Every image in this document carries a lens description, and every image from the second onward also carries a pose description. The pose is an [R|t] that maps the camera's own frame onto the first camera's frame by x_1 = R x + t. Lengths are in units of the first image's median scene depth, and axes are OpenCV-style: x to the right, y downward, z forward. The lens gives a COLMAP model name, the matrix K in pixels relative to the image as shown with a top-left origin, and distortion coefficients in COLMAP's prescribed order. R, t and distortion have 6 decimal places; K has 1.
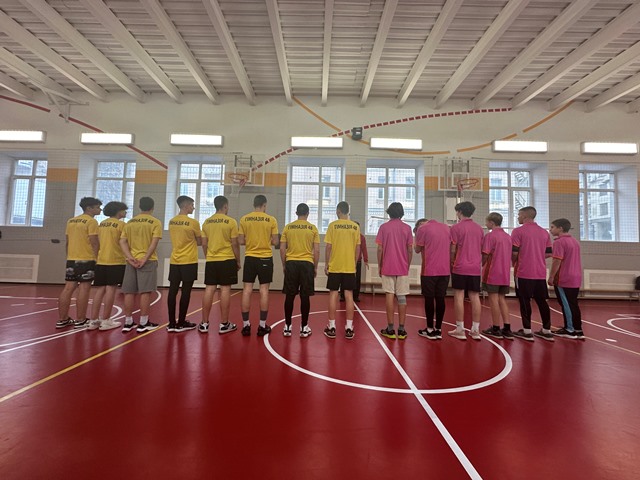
lens RADIAL K [[246.0, 0, 320.0], [0, 246.0, 240.0], [0, 0, 1]] dist [-0.001956, 0.000116]
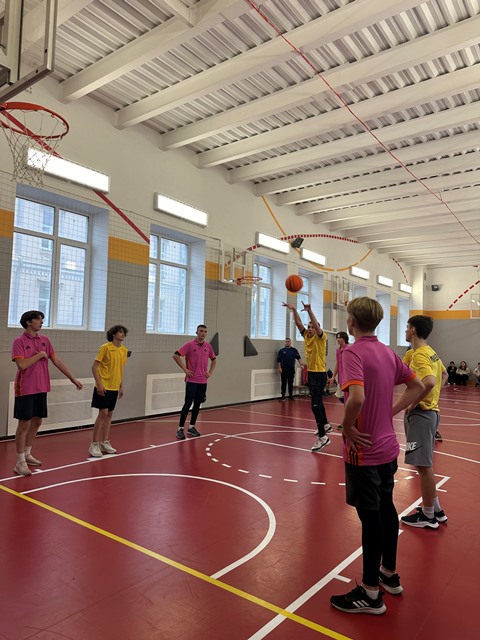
lens RADIAL K [[463.5, 0, 240.0], [0, 463.5, 320.0], [0, 0, 1]] dist [0.139060, -0.000028]
pose [[0.611382, 0.040249, 0.790312, -1.486370], [-0.022755, 0.999187, -0.033283, -0.037952], [-0.791009, 0.002365, 0.611800, 0.000792]]
